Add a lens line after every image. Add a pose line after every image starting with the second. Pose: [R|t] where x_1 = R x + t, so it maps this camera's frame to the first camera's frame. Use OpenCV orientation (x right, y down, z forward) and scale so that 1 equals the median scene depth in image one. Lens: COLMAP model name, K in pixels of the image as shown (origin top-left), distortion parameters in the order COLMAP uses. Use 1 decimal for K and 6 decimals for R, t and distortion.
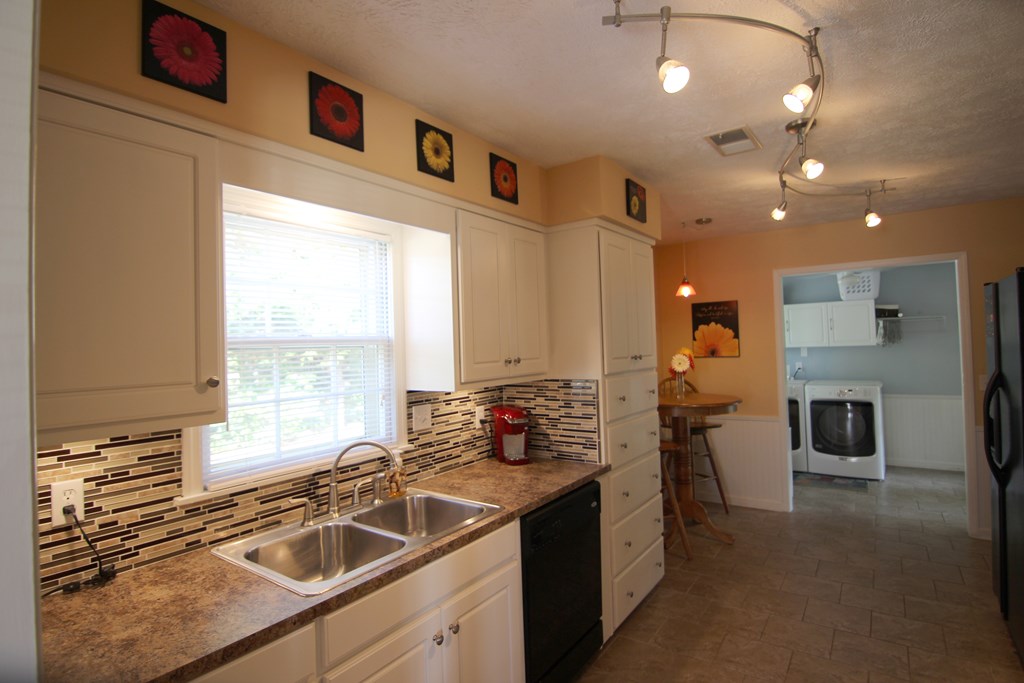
lens RADIAL K [[523.7, 0, 512.0], [0, 523.7, 341.5], [0, 0, 1]] dist [-0.001044, -0.008682]
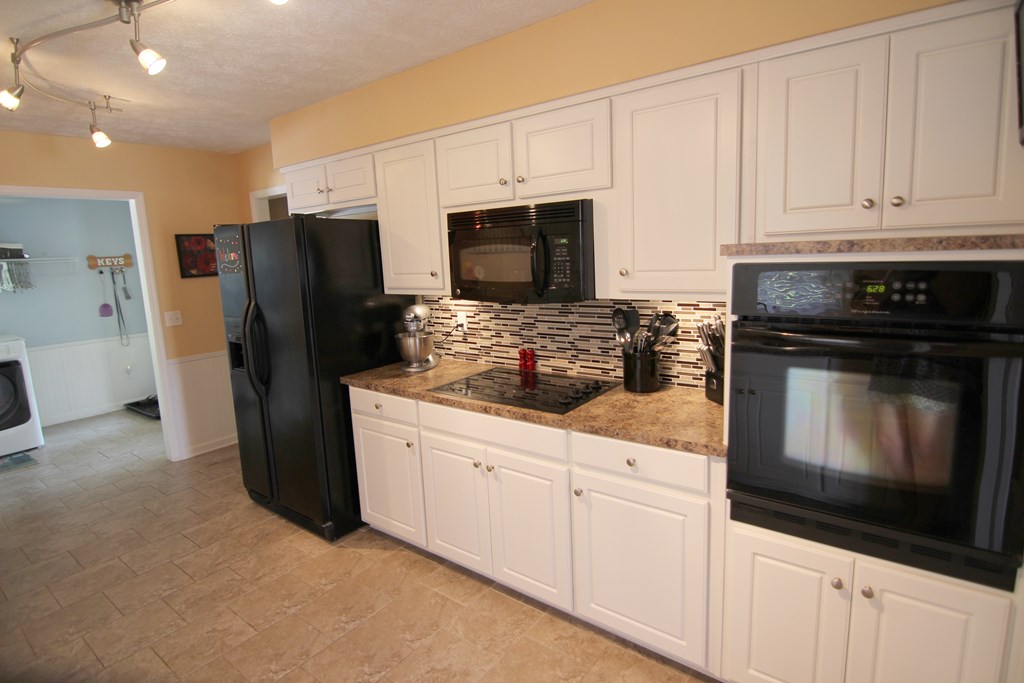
lens RADIAL K [[523.7, 0, 512.0], [0, 523.7, 341.5], [0, 0, 1]] dist [-0.001044, -0.008682]
pose [[0.032150, -0.135676, 0.990231, -0.141838], [0.034885, 0.990292, 0.134552, 0.003161], [-0.998874, 0.030219, 0.036571, 0.235292]]
